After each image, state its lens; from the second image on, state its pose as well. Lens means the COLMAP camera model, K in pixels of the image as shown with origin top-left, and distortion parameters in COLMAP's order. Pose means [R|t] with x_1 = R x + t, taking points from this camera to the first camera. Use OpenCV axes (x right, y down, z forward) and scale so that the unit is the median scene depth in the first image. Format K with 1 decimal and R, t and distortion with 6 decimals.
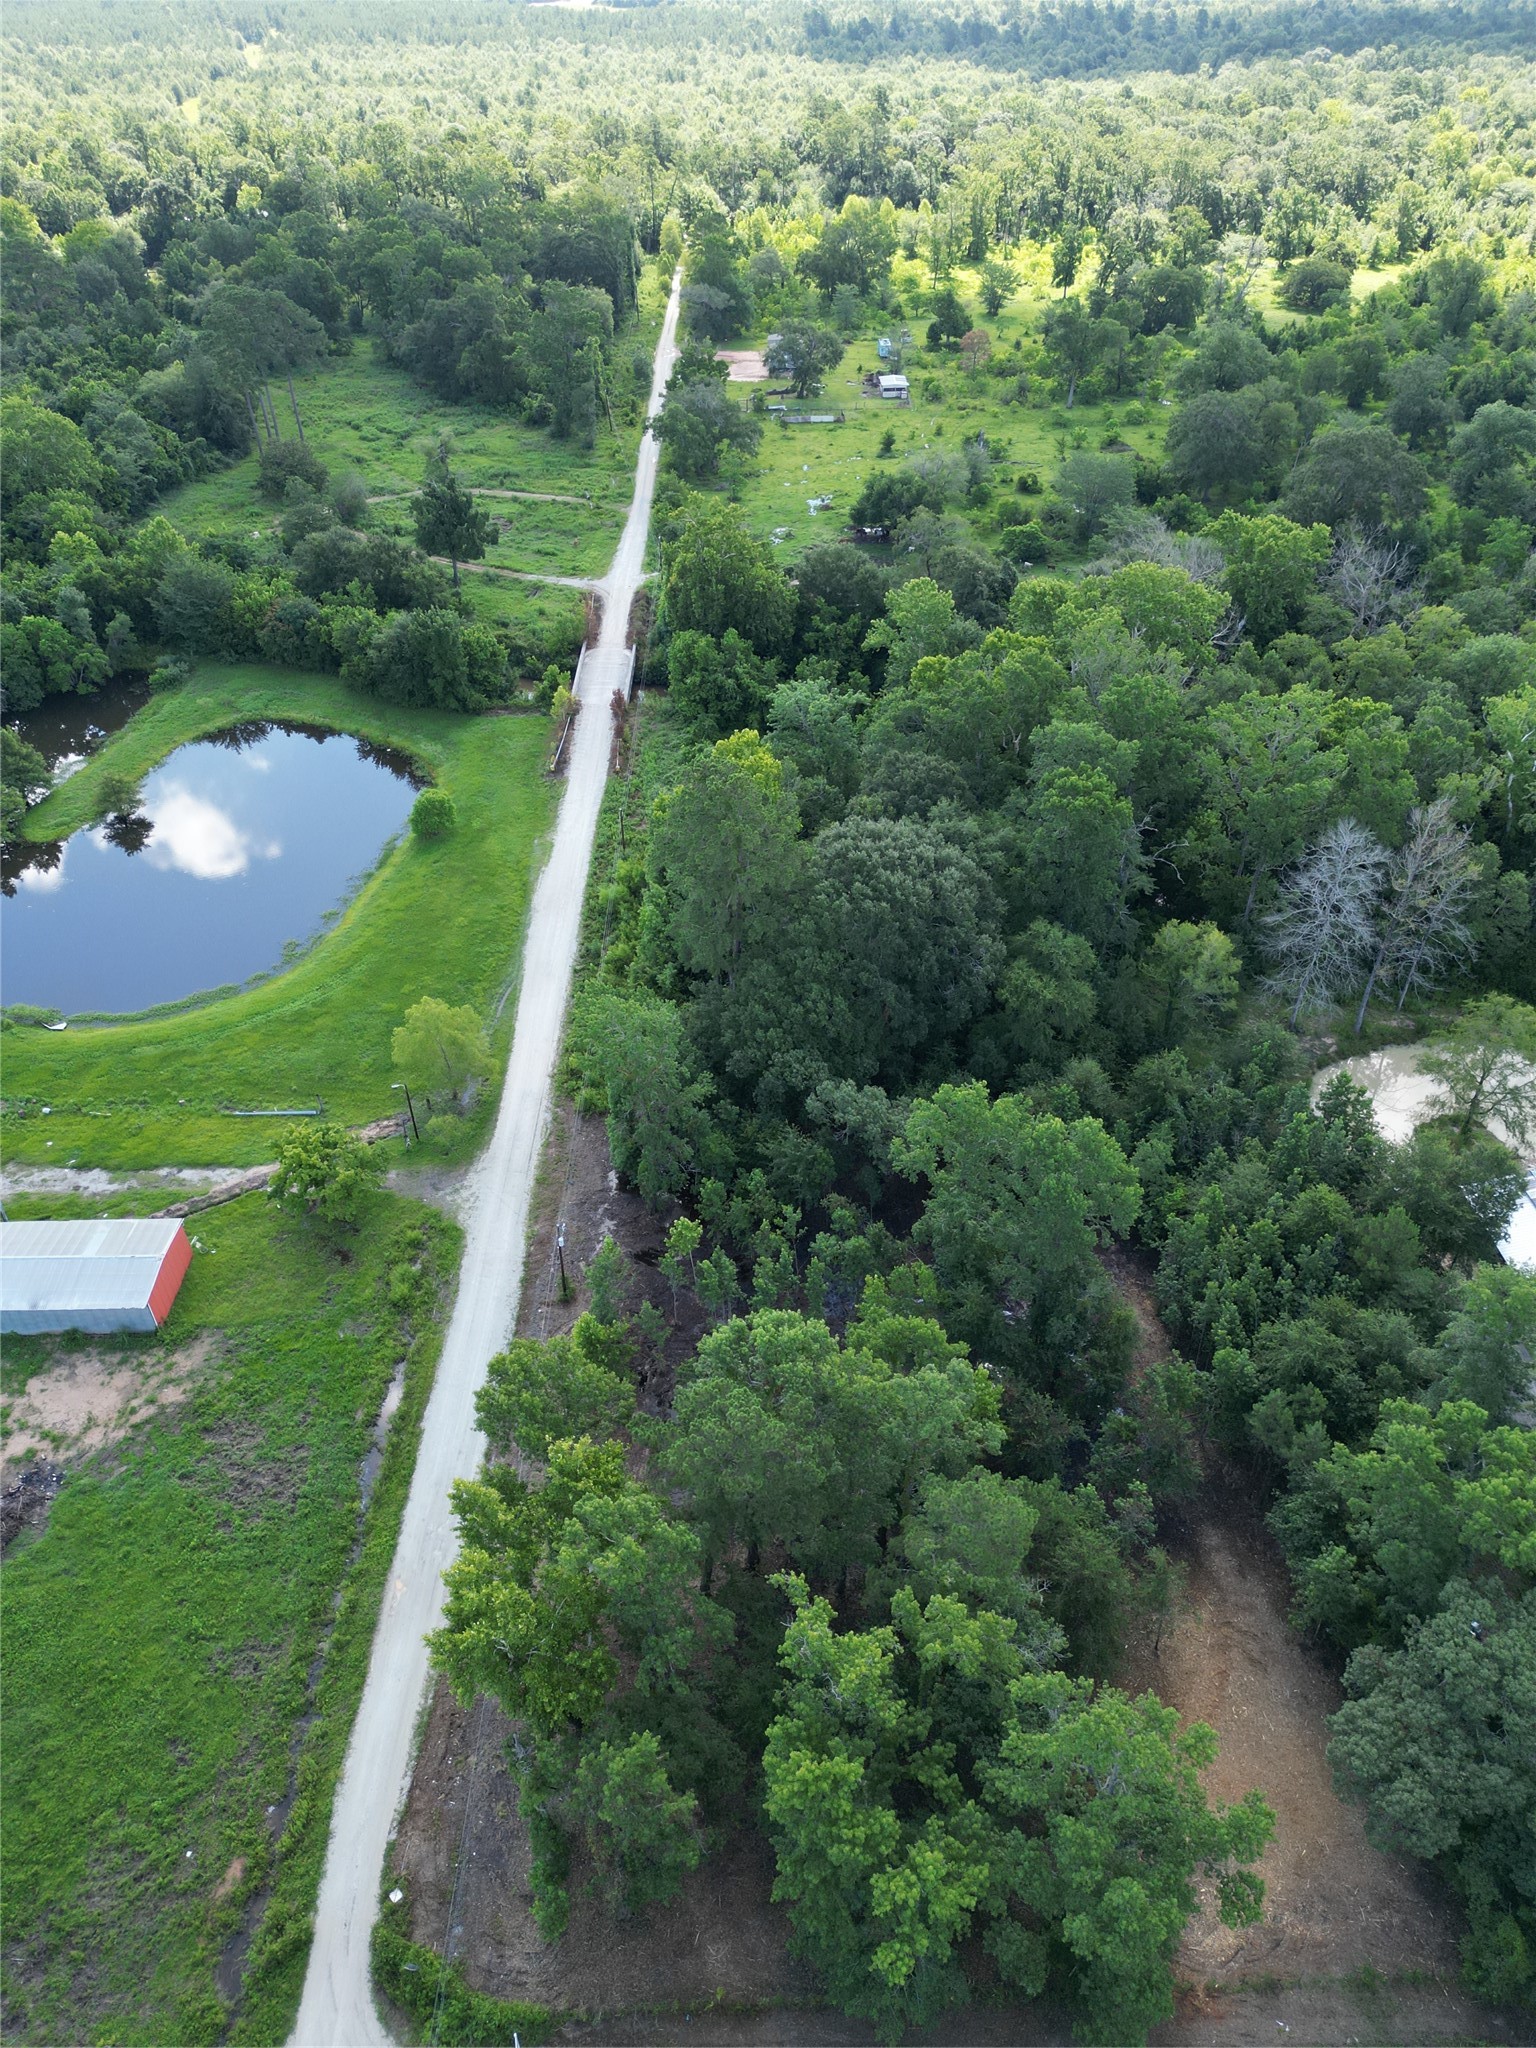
lens RADIAL K [[1426.8, 0, 768.0], [0, 1426.8, 1024.0], [0, 0, 1]] dist [0.070060, -0.059953]
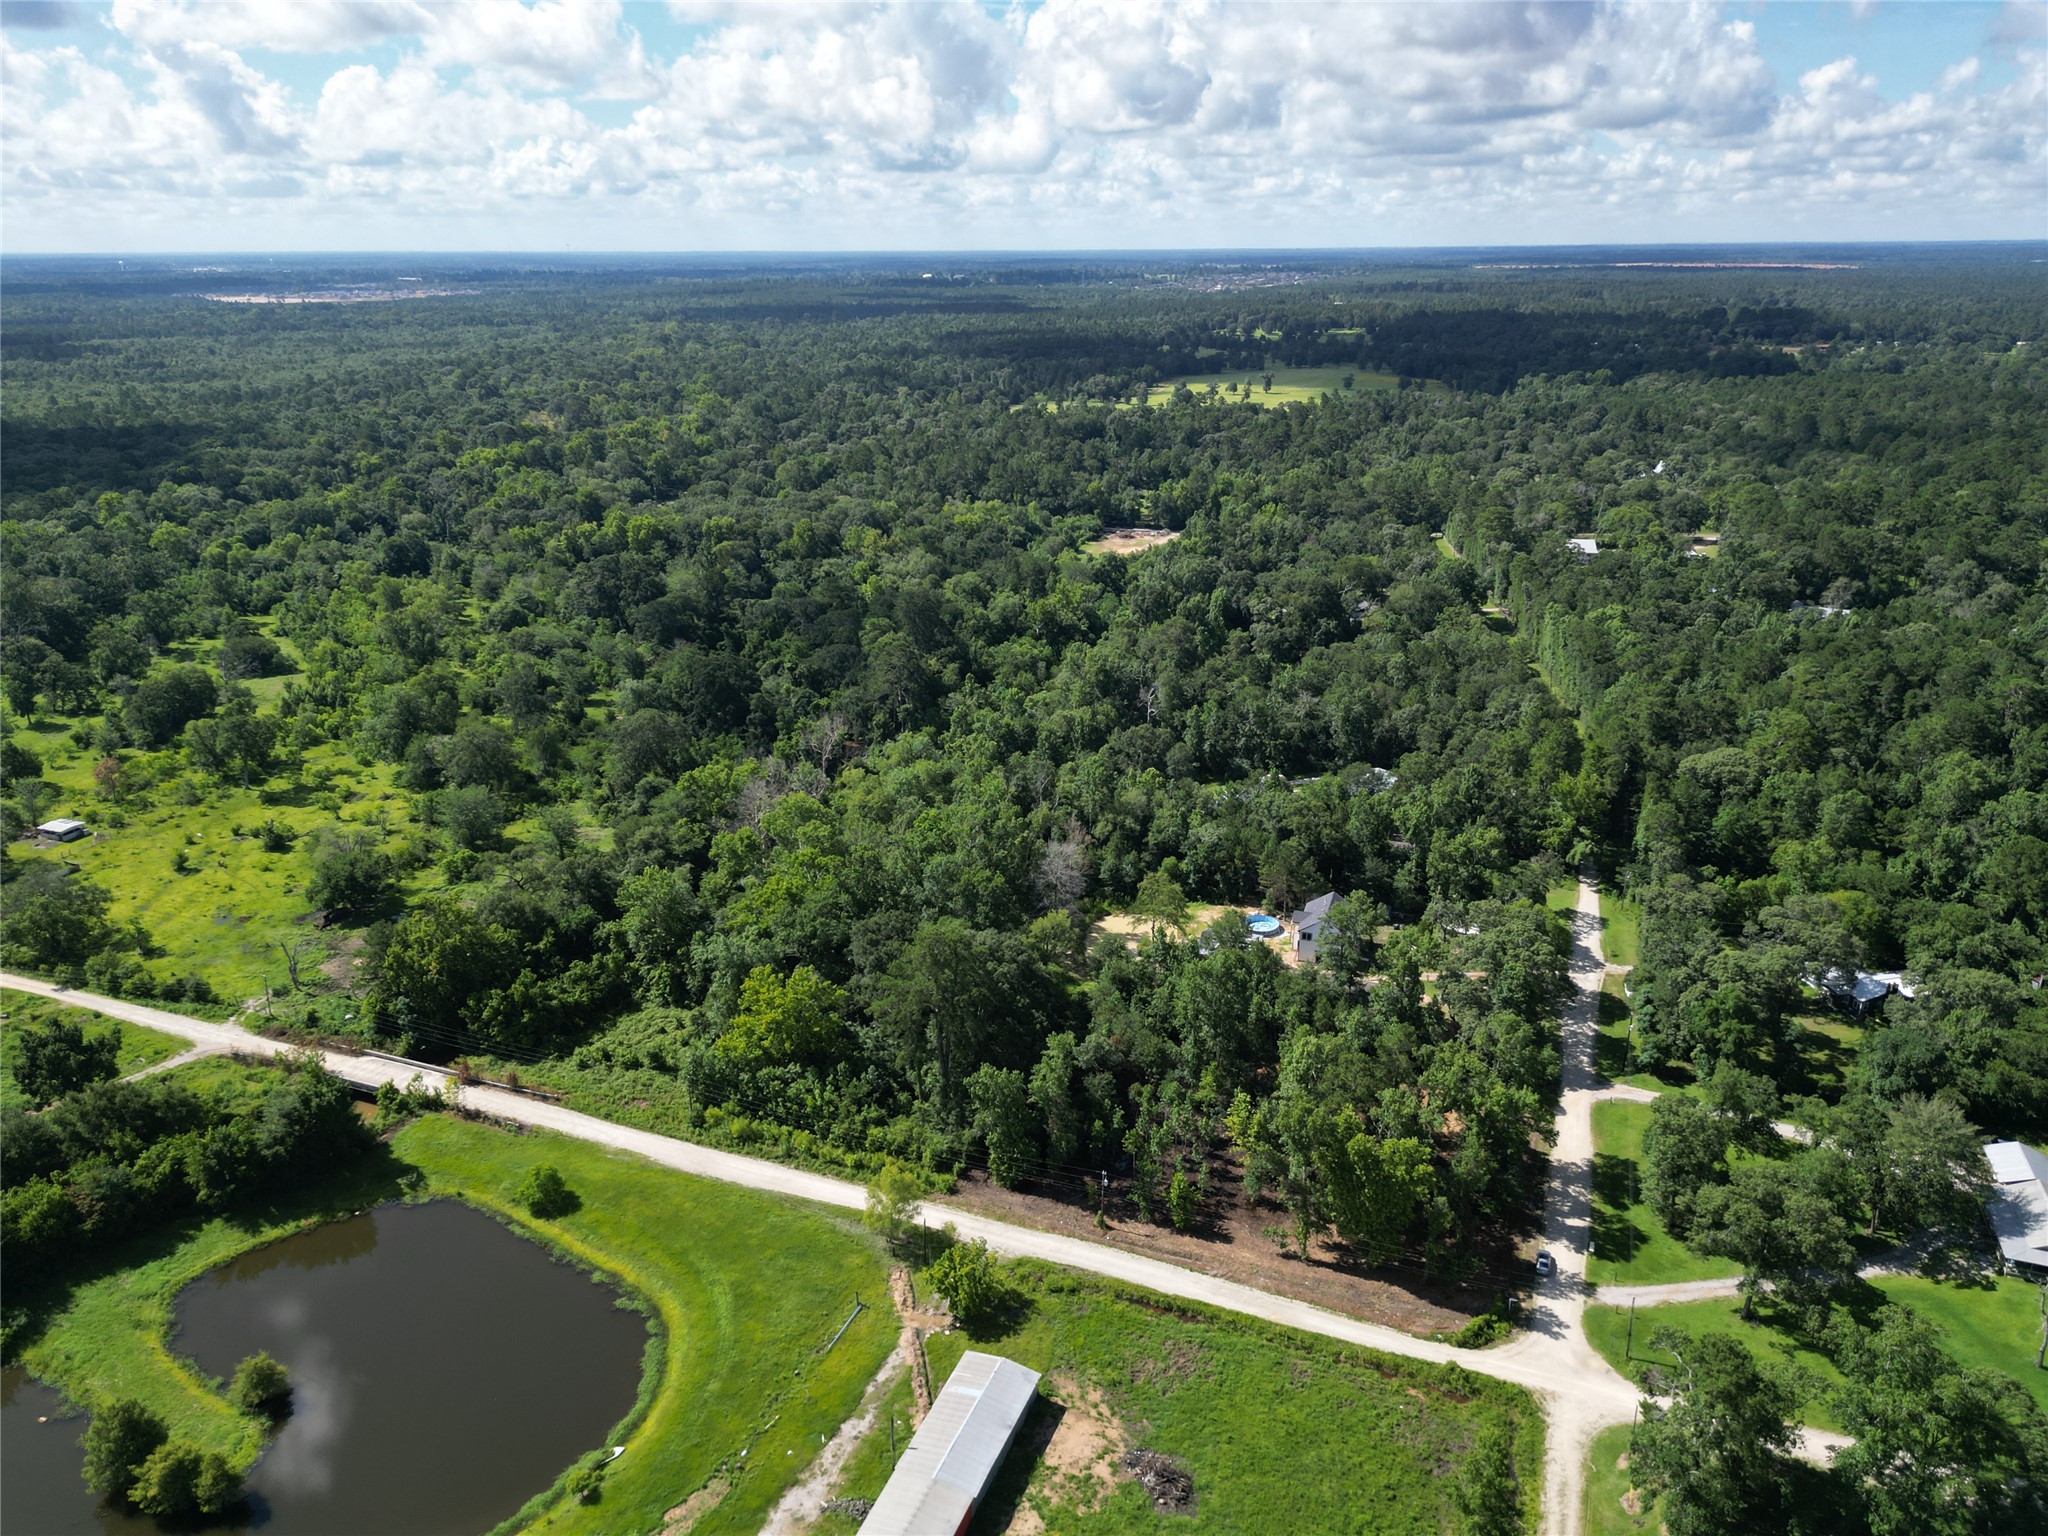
lens RADIAL K [[1426.8, 0, 1025.4], [0, 1426.8, 758.5], [0, 0, 1]] dist [0.070060, -0.059953]
pose [[0.387312, -0.299591, 0.871914, -1.392204], [0.575804, 0.817205, 0.025015, -0.326549], [-0.720027, 0.492363, 0.489019, -0.005845]]
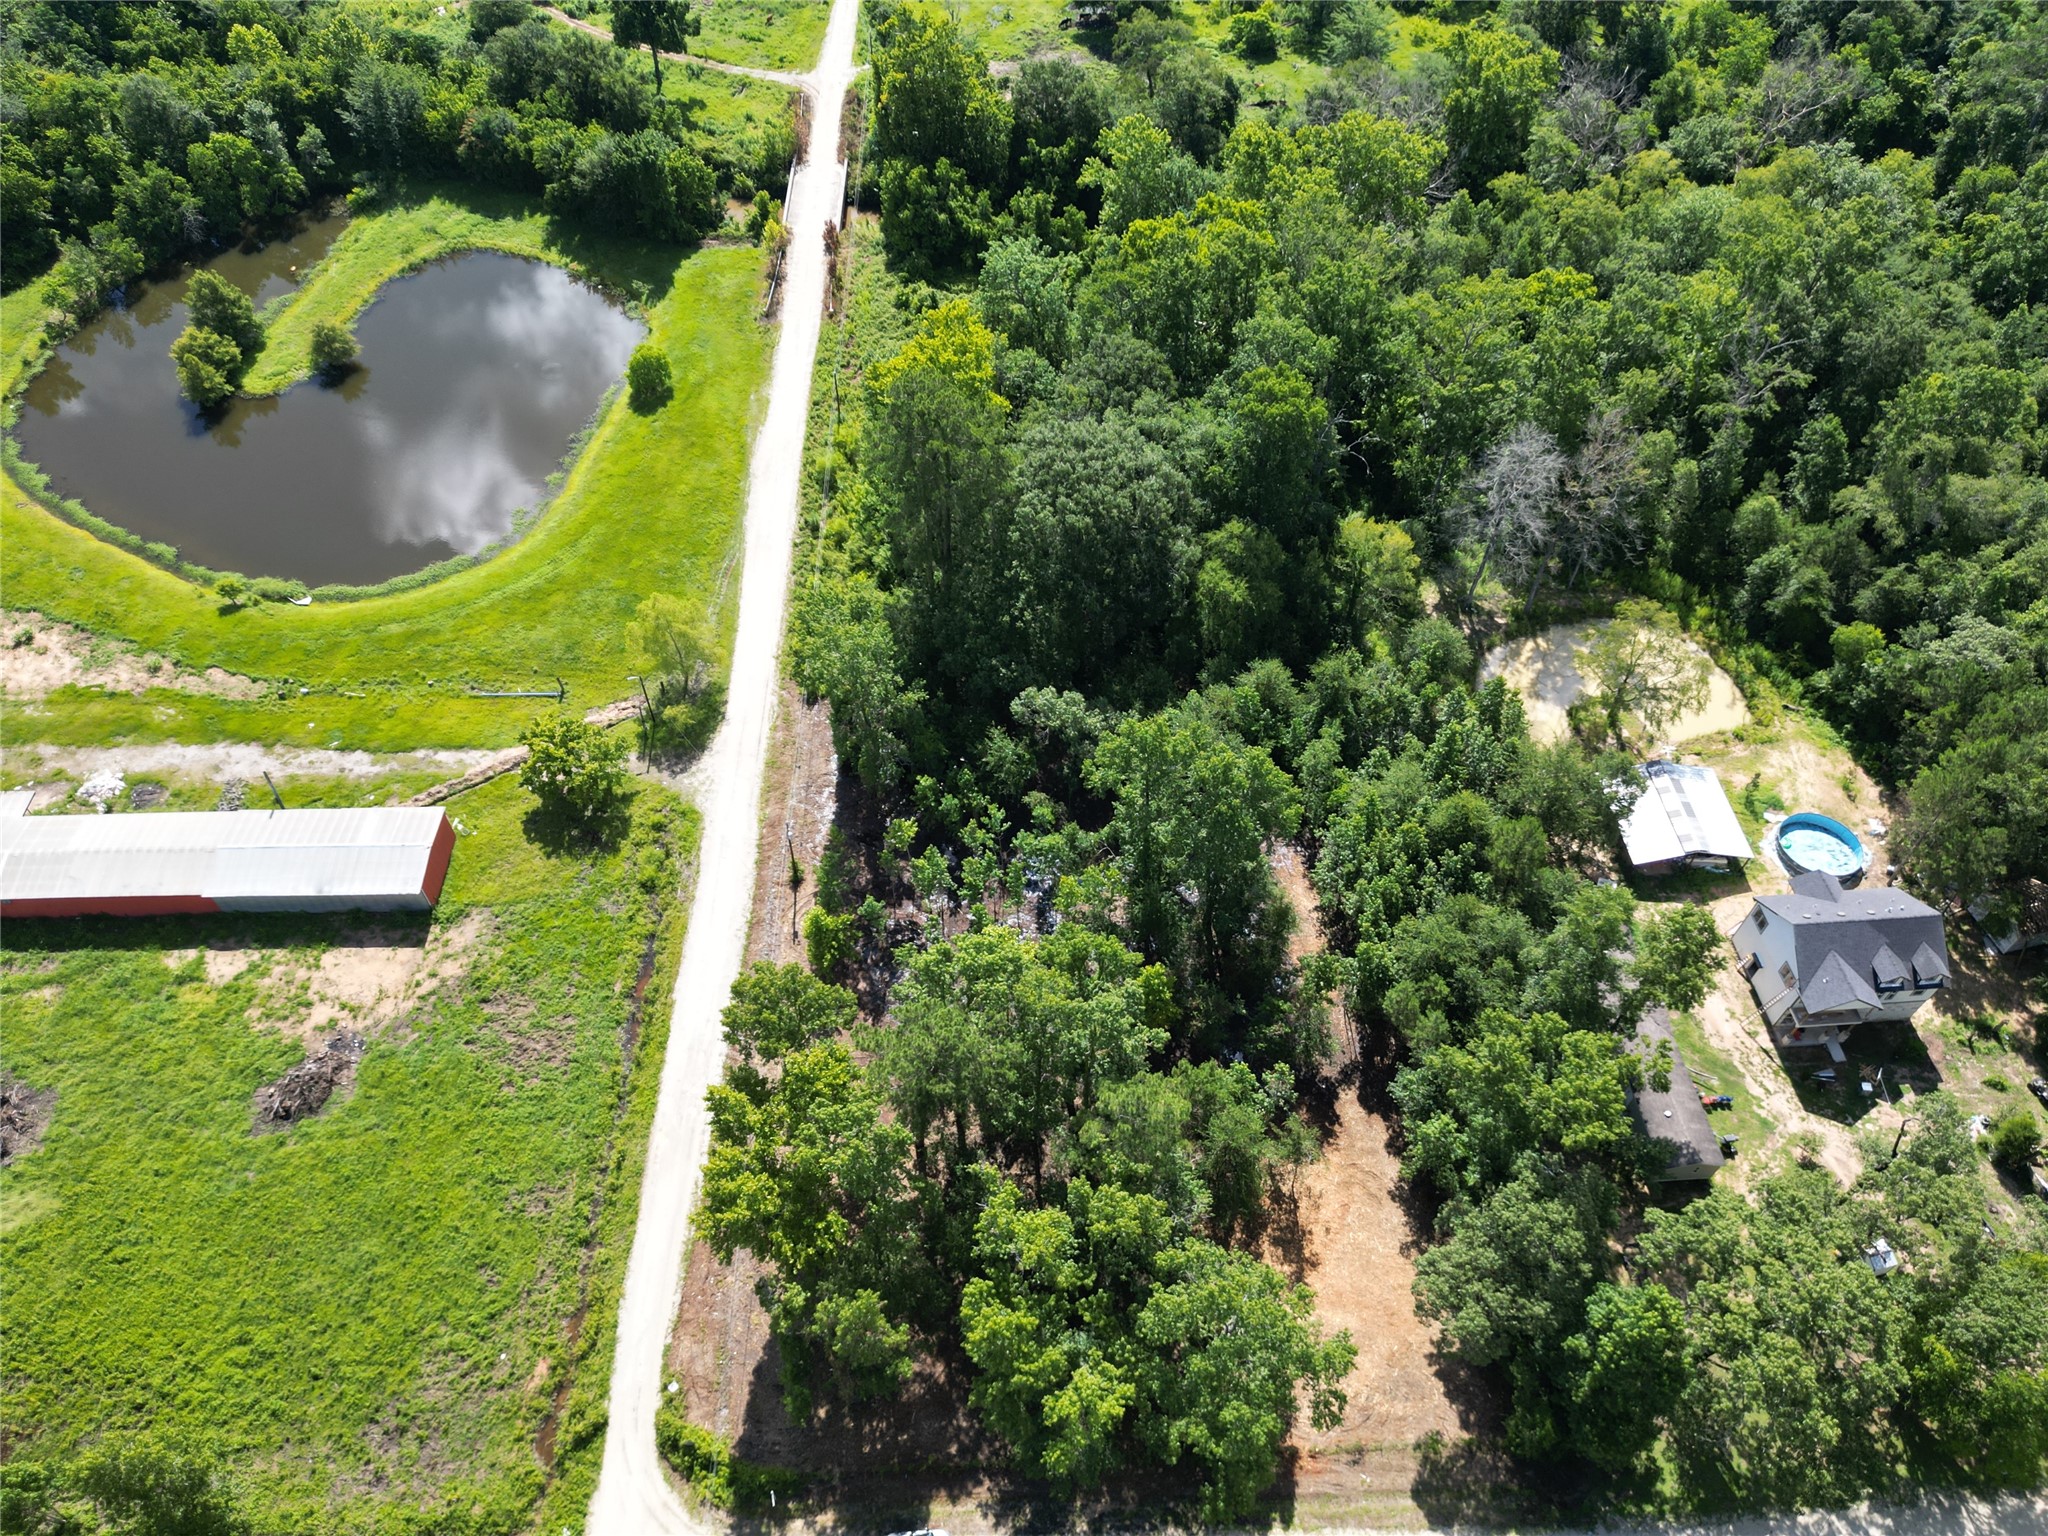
lens RADIAL K [[1426.8, 0, 1025.4], [0, 1426.8, 758.5], [0, 0, 1]] dist [0.070060, -0.059953]
pose [[0.999763, 0.001583, 0.021730, 0.013986], [-0.006161, 0.977191, 0.212272, -0.134844], [-0.020898, -0.212356, 0.976969, -0.076612]]
